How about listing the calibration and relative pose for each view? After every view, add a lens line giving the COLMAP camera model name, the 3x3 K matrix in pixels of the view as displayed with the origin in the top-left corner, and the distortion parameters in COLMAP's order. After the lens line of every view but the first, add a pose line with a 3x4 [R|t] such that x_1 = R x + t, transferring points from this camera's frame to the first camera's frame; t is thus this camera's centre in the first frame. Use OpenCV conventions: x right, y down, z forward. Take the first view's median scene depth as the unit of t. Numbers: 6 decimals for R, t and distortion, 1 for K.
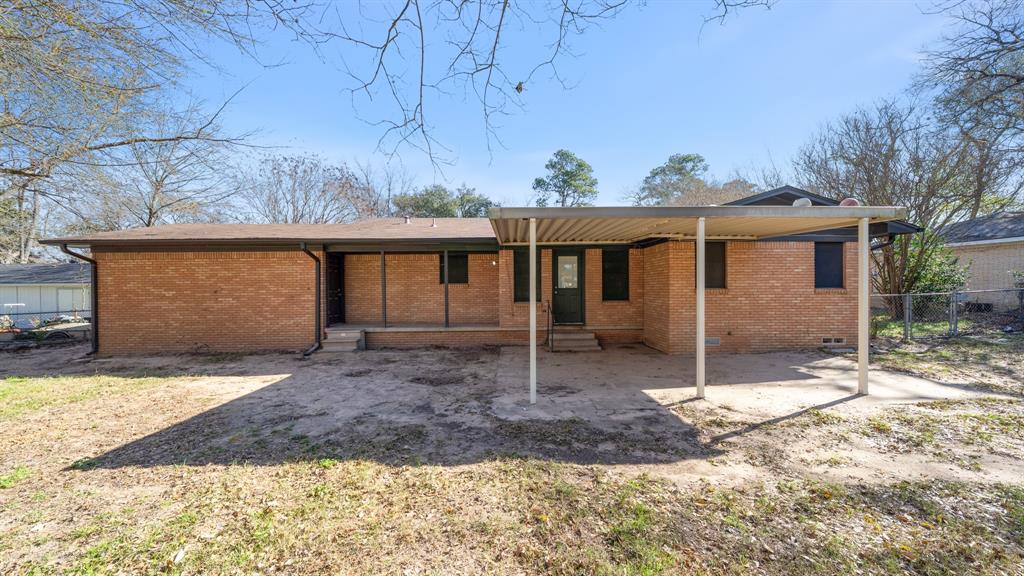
lens RADIAL K [[356.8, 0, 510.9], [0, 356.8, 288.6], [0, 0, 1]] dist [-0.007007, -0.000099]
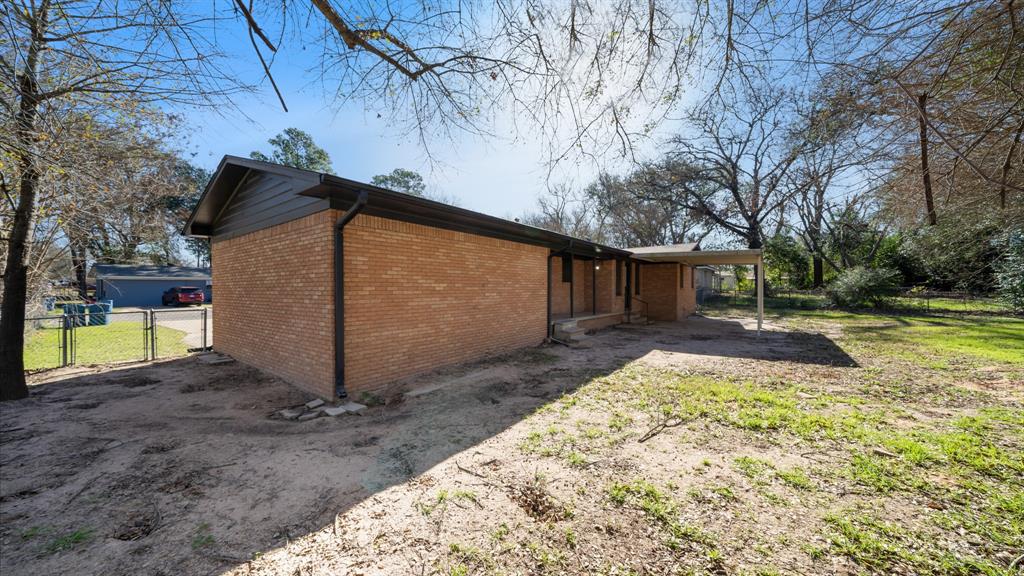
lens RADIAL K [[356.8, 0, 512.4], [0, 356.8, 289.5], [0, 0, 1]] dist [-0.007007, -0.000099]
pose [[0.619574, 0.008335, 0.784894, -1.427035], [-0.002390, 0.999959, -0.008733, 0.025828], [-0.784935, 0.003535, 0.619568, 0.442316]]
